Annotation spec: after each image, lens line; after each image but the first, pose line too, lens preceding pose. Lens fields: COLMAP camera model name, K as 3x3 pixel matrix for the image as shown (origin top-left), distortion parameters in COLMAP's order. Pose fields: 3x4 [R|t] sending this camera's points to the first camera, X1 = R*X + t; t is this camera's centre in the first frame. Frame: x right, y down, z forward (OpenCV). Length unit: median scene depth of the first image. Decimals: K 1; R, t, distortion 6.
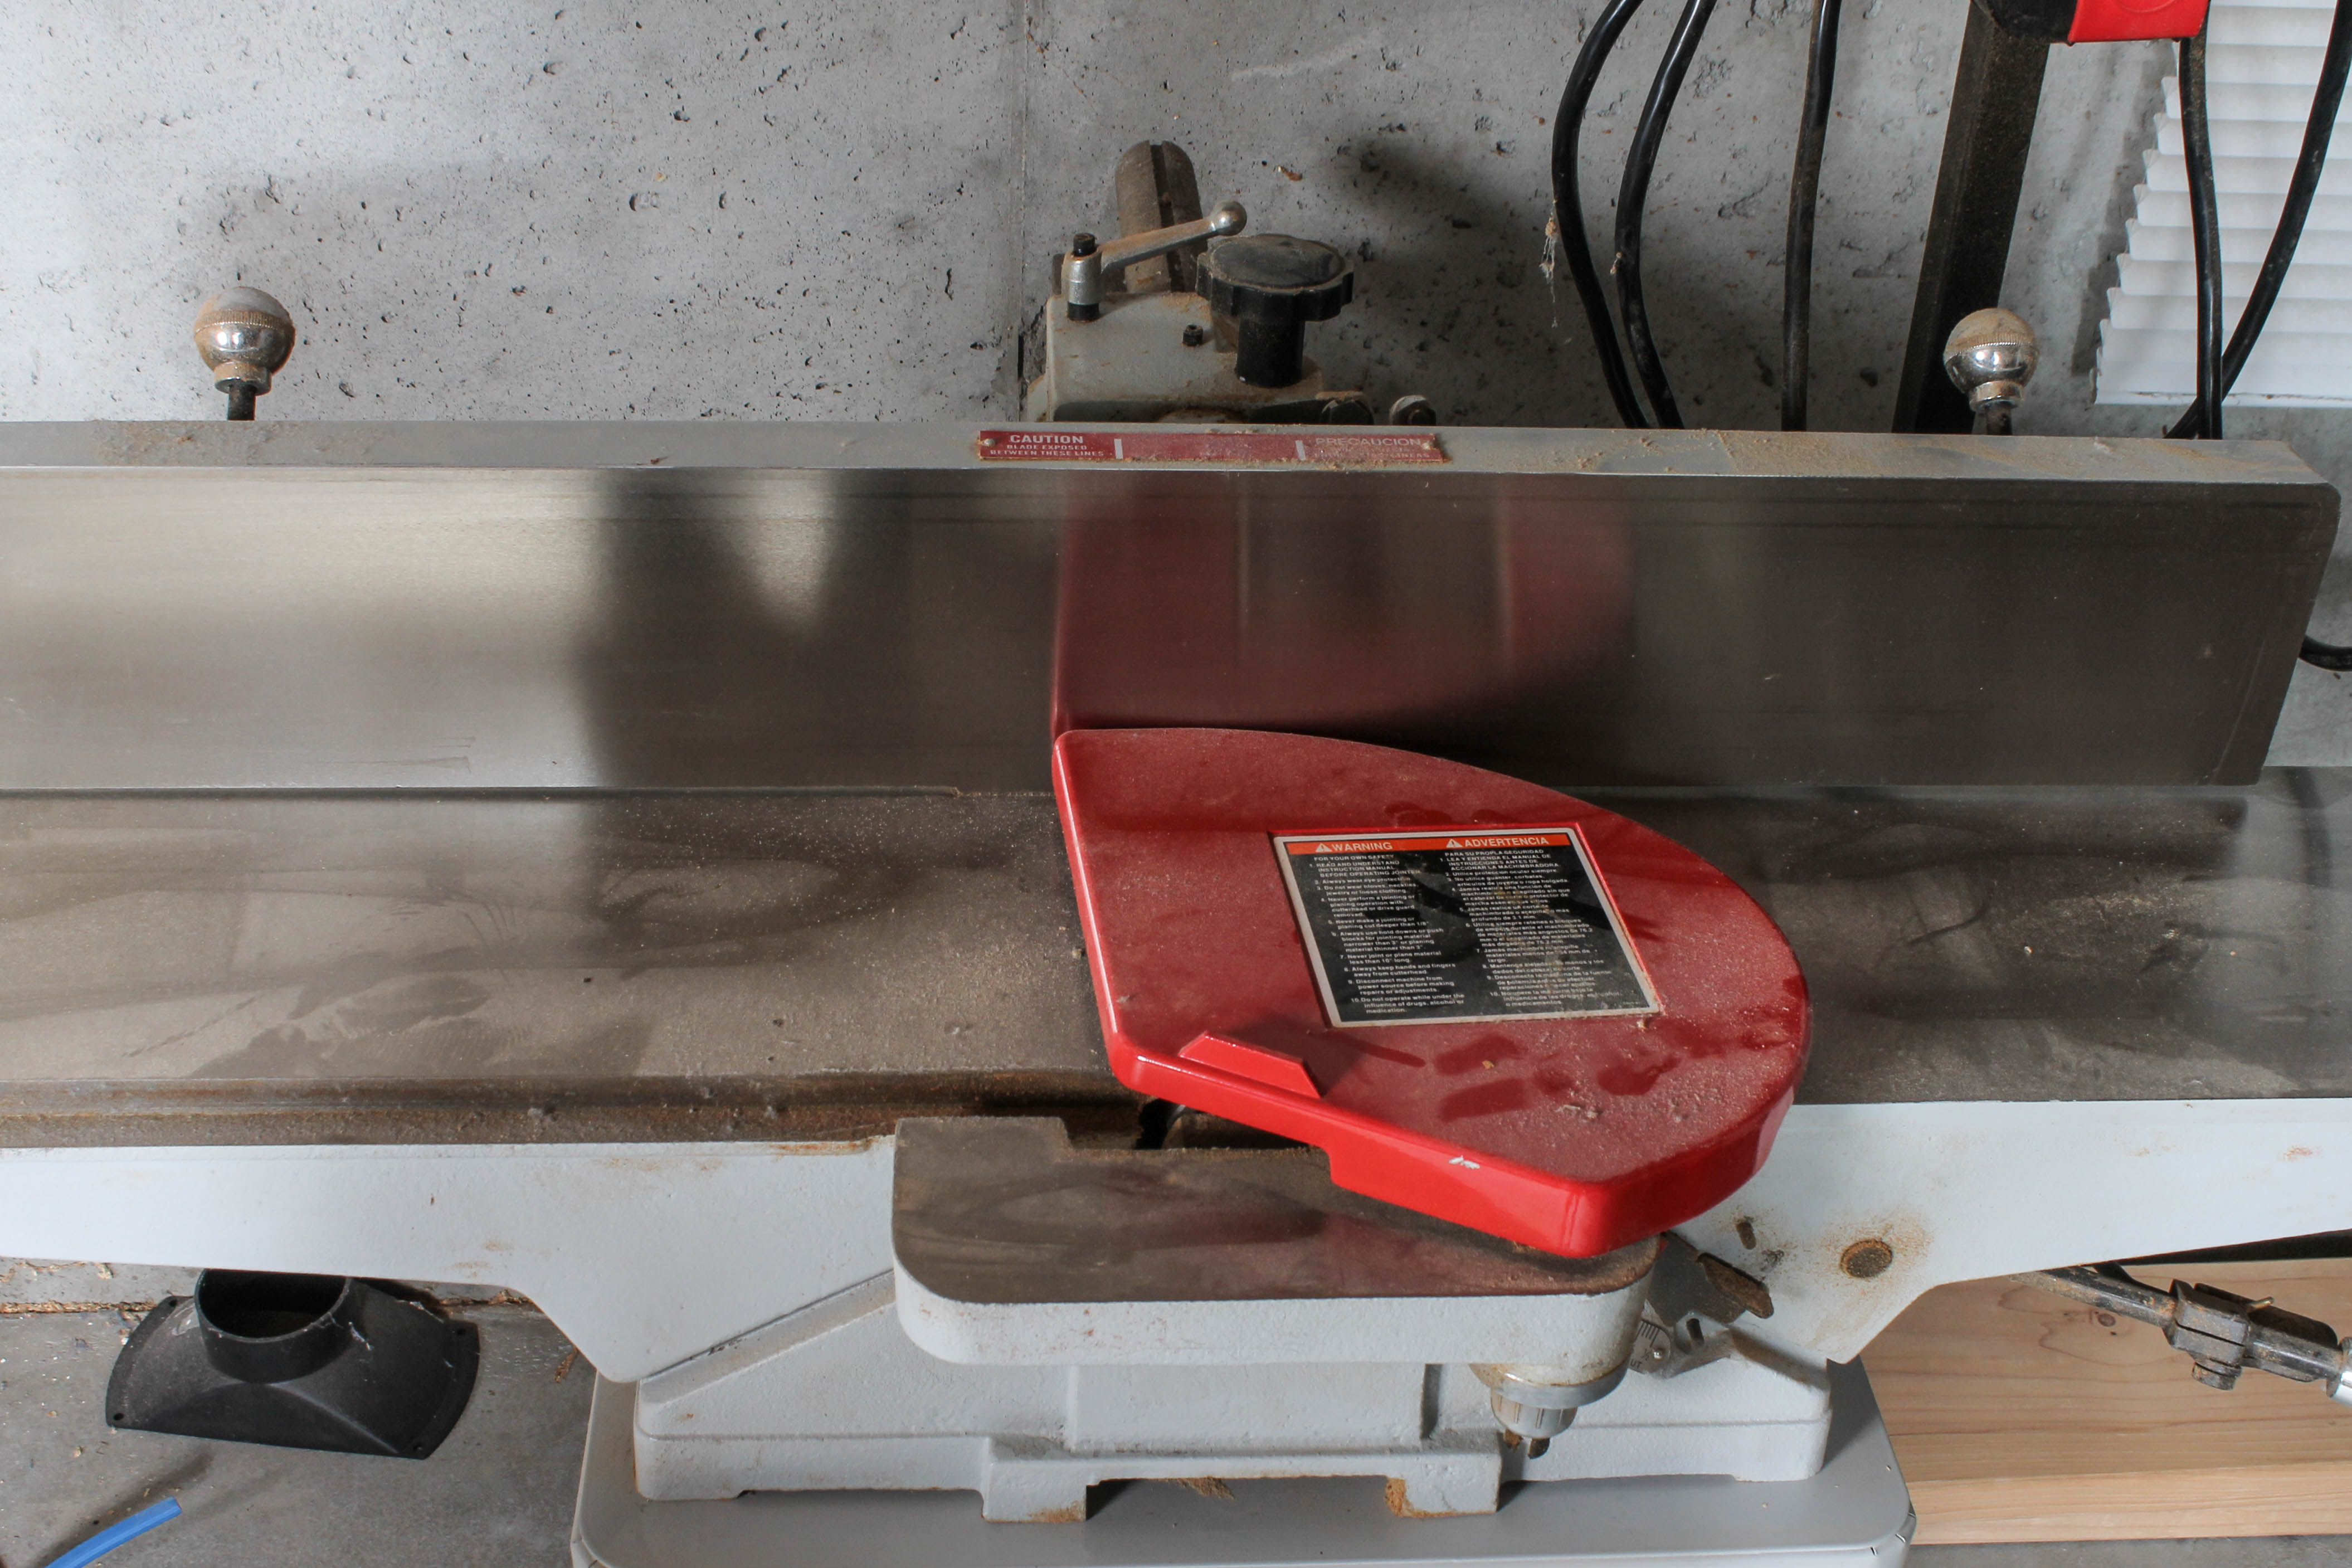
lens RADIAL K [[3049.2, 0, 1176.6], [0, 3049.2, 779.7], [0, 0, 1]] dist [-0.031778, 0.000000]
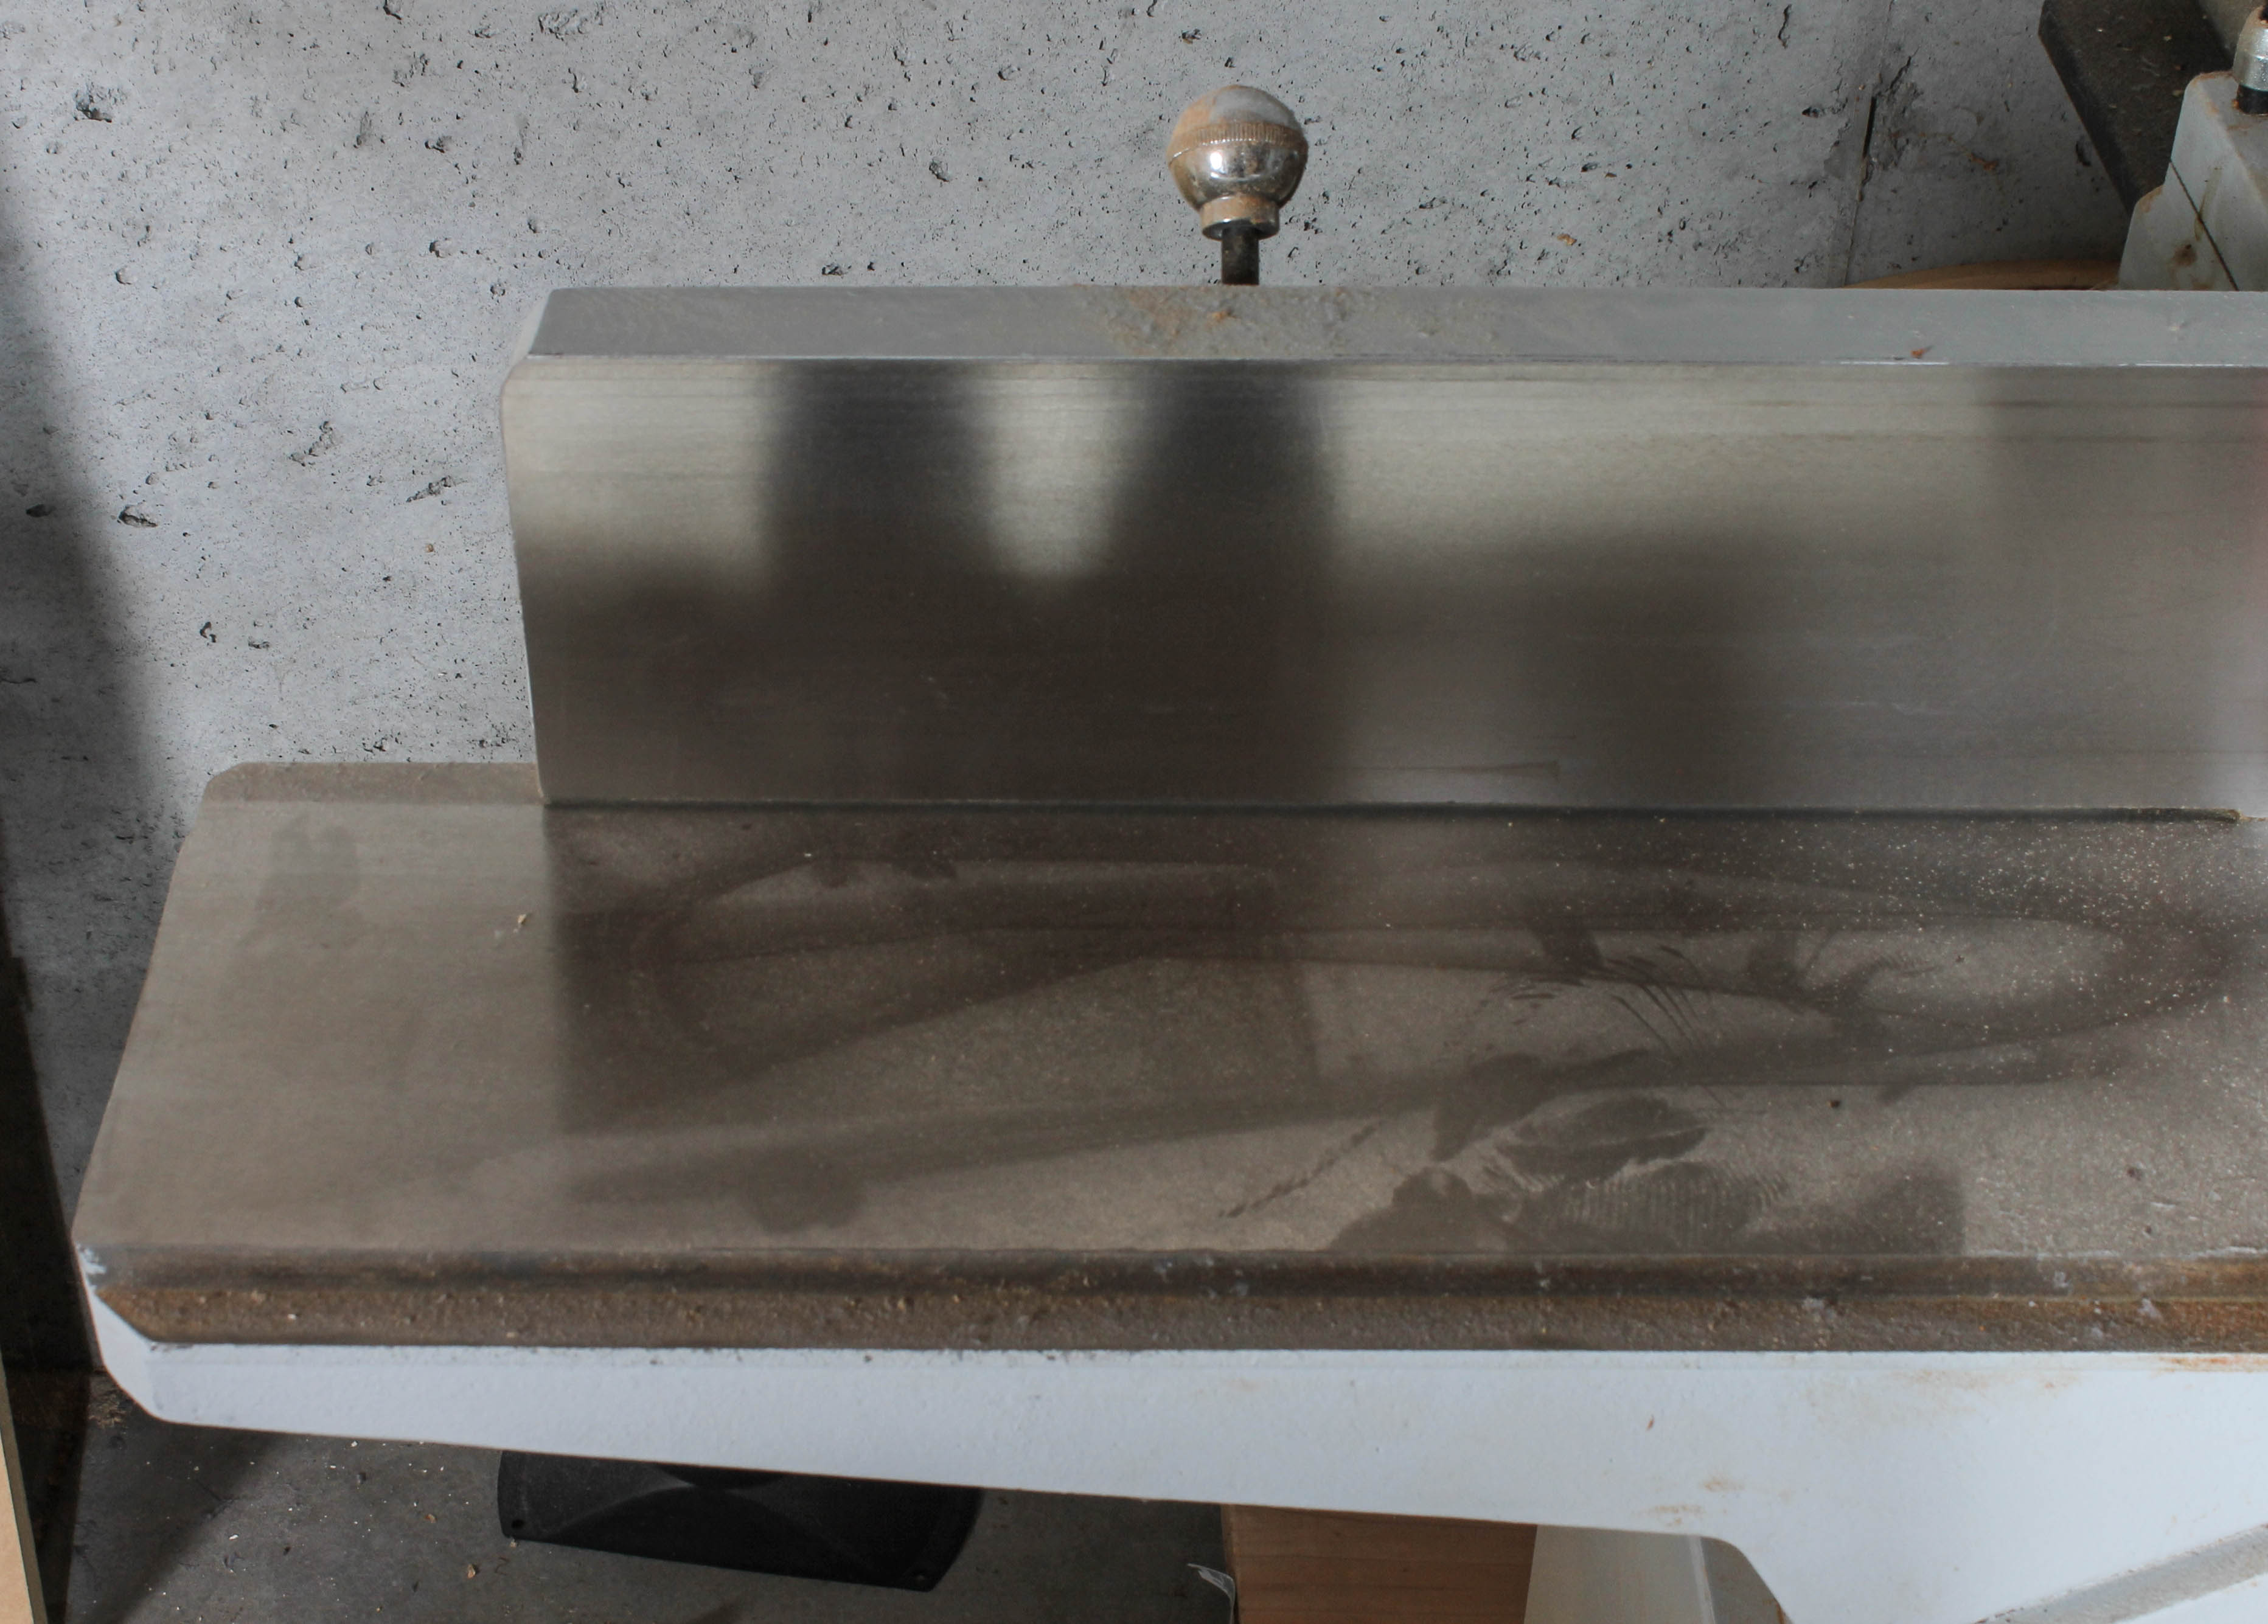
lens RADIAL K [[3964.9, 0, 1134.9], [0, 3964.9, 807.1], [0, 0, 1]] dist [-0.051455, 0.000000]
pose [[0.997543, 0.010593, -0.069245, -0.265669], [-0.006897, 0.998549, 0.053404, -0.045103], [0.069710, -0.052795, 0.996169, 0.081259]]
